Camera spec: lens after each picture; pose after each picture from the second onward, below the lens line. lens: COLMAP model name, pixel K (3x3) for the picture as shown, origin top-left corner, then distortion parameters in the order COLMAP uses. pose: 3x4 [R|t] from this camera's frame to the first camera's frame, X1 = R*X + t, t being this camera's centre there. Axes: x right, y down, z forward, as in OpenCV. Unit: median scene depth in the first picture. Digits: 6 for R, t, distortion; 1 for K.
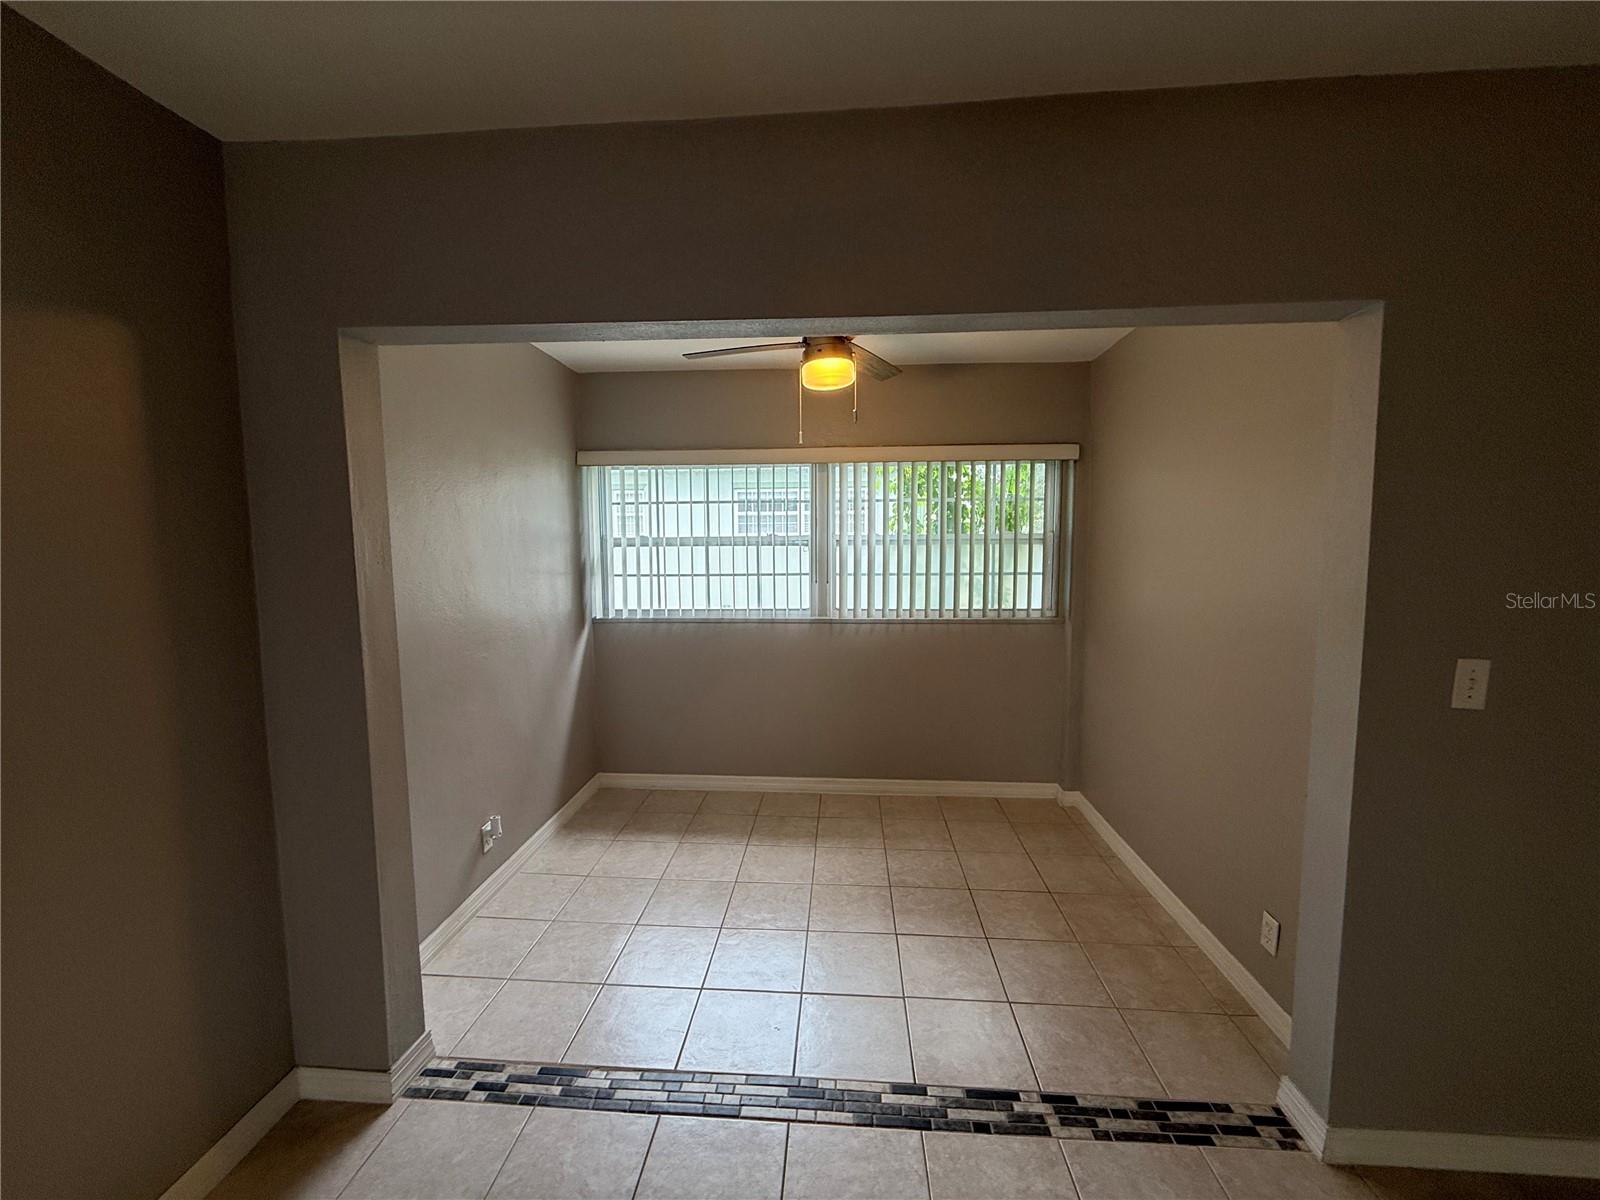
lens RADIAL K [[638.1, 0, 798.8], [0, 638.1, 596.2], [0, 0, 1]] dist [-0.000884, -0.000013]
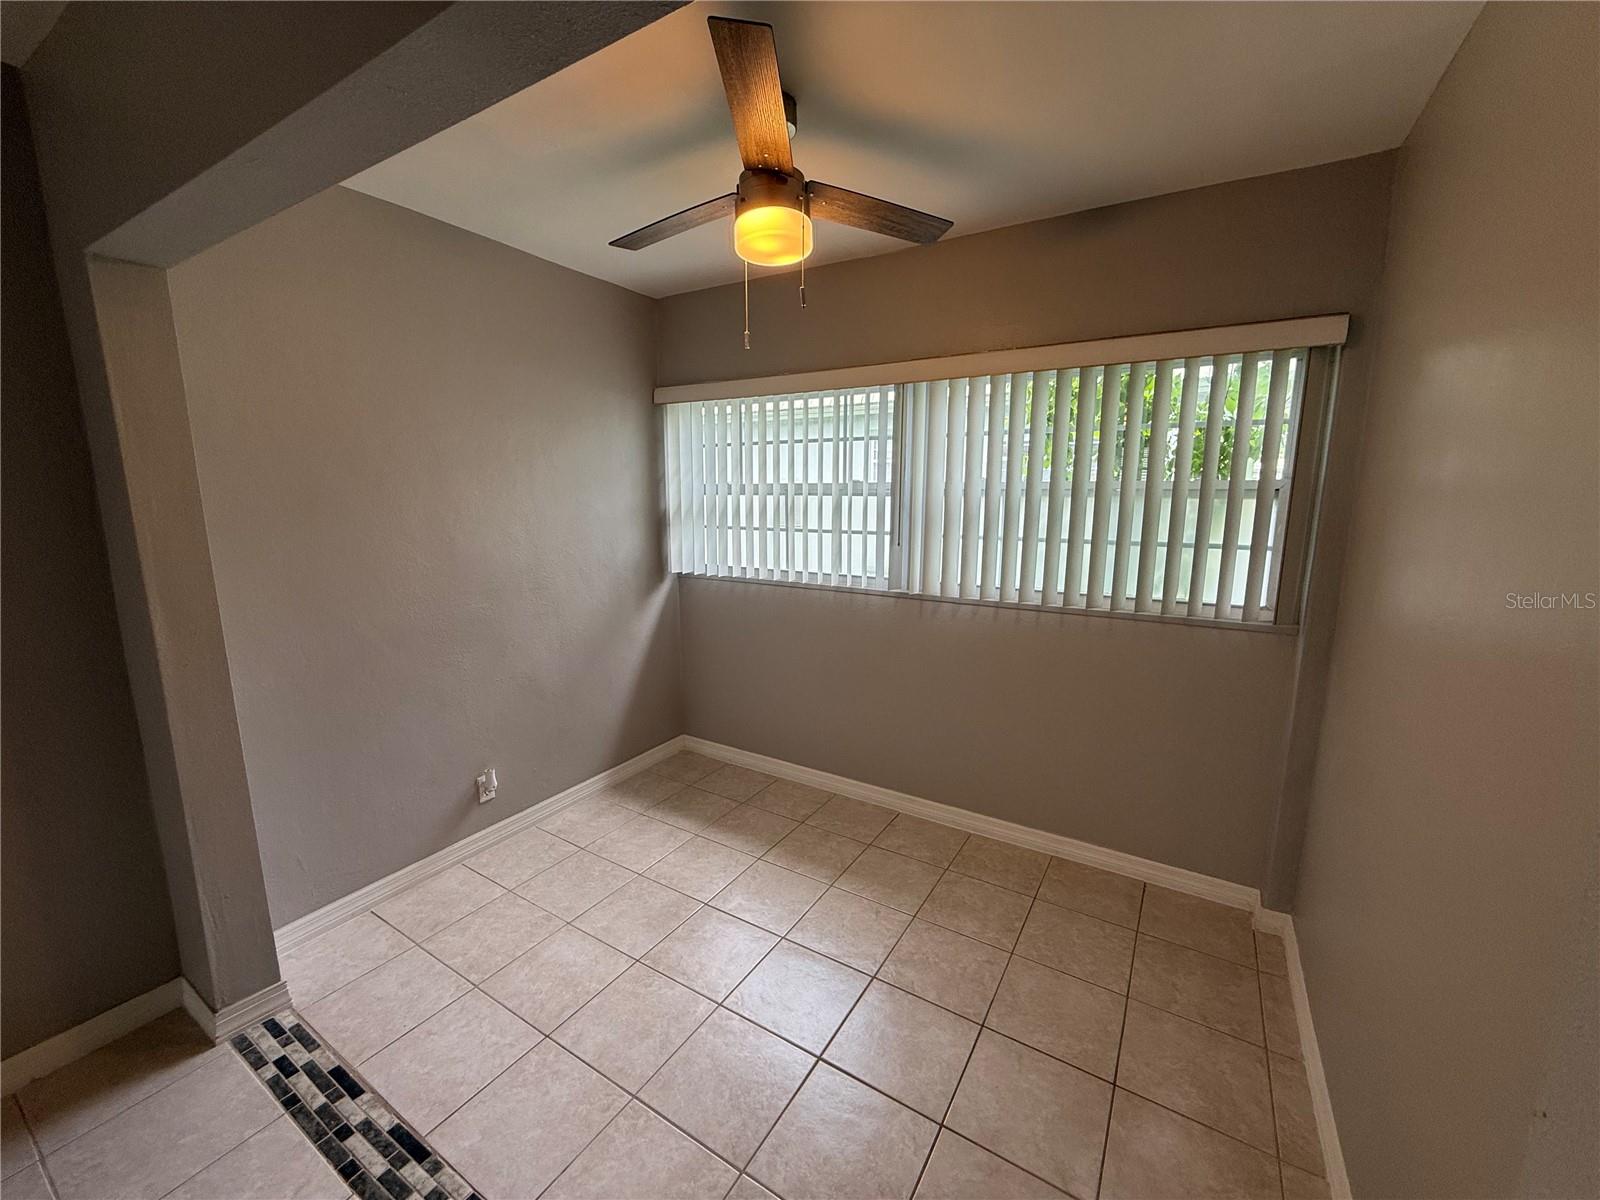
lens RADIAL K [[638.1, 0, 794.9], [0, 638.1, 594.1], [0, 0, 1]] dist [-0.000884, -0.000013]
pose [[0.883187, 0.081283, -0.461923, 0.282550], [-0.045629, 0.995087, 0.087859, -0.025195], [0.466795, -0.056519, 0.882557, 0.275077]]
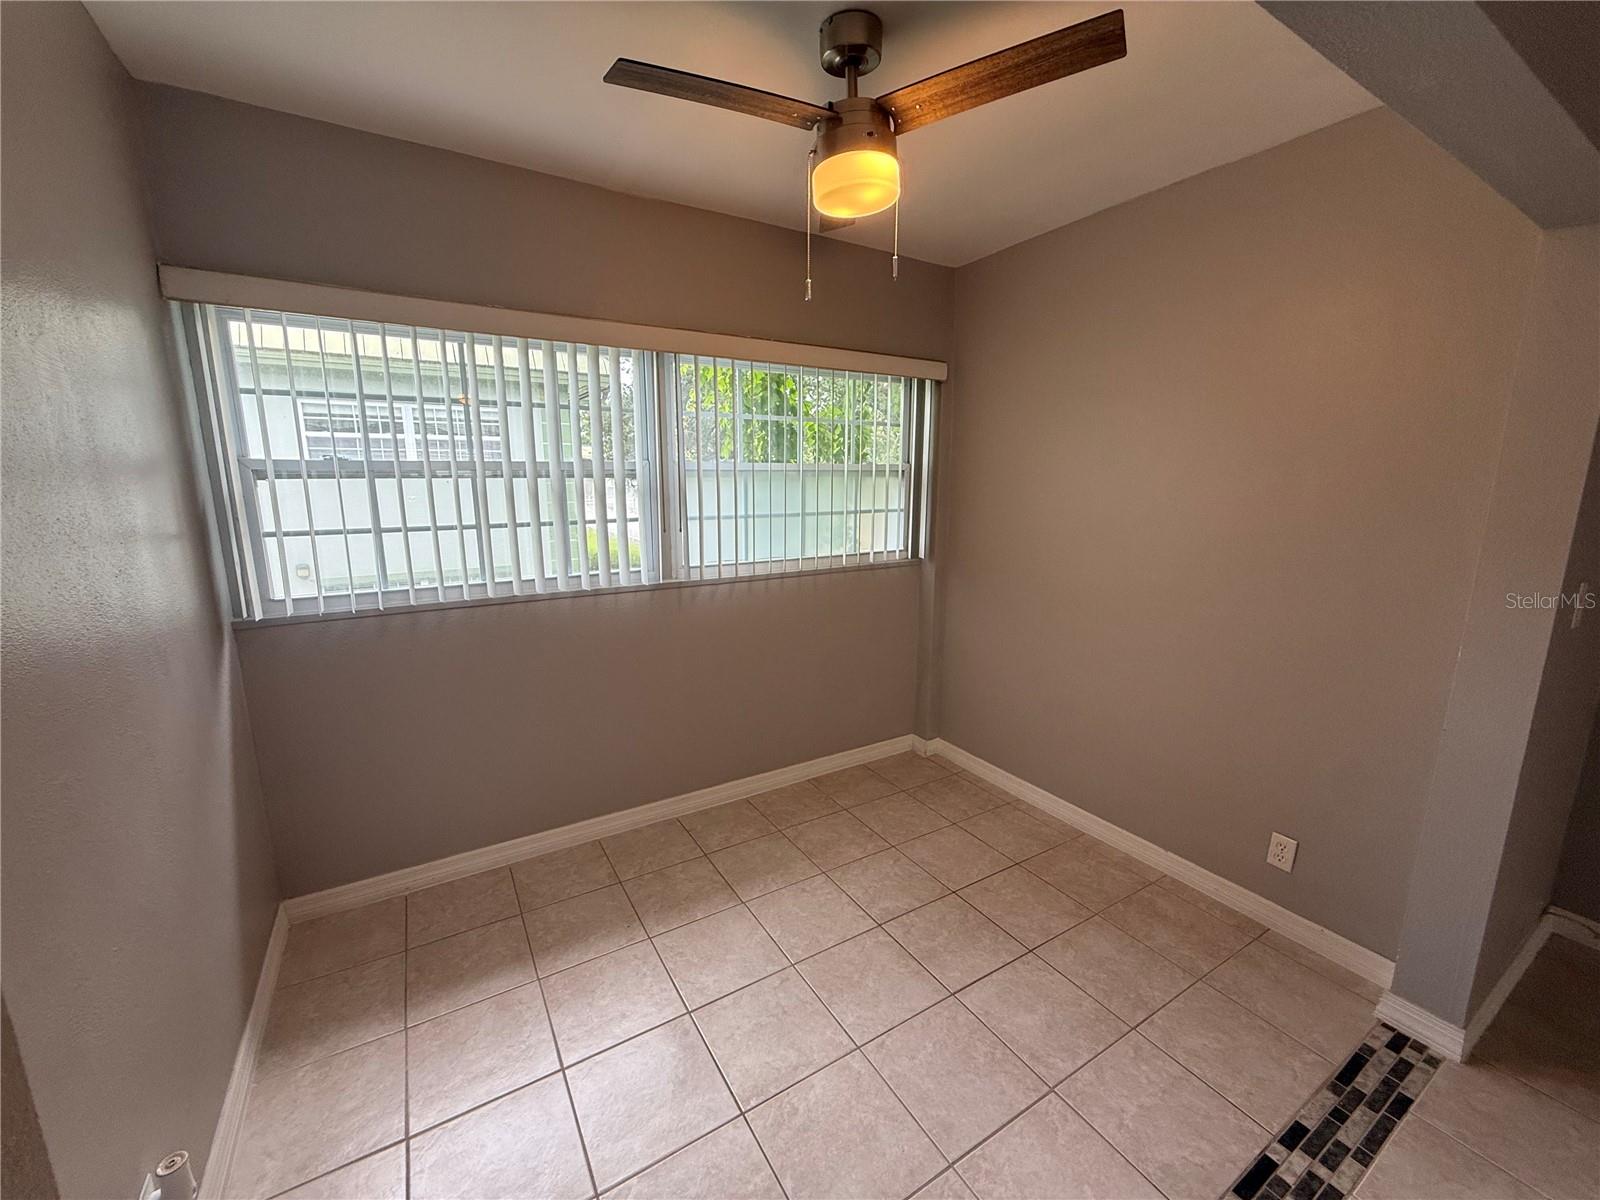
lens RADIAL K [[638.1, 0, 799.1], [0, 638.1, 595.5], [0, 0, 1]] dist [-0.000884, -0.000013]
pose [[0.815273, -0.102074, 0.570010, -0.262456], [0.045012, 0.992534, 0.113357, -0.025597], [-0.577325, -0.066759, 0.813781, 0.356910]]
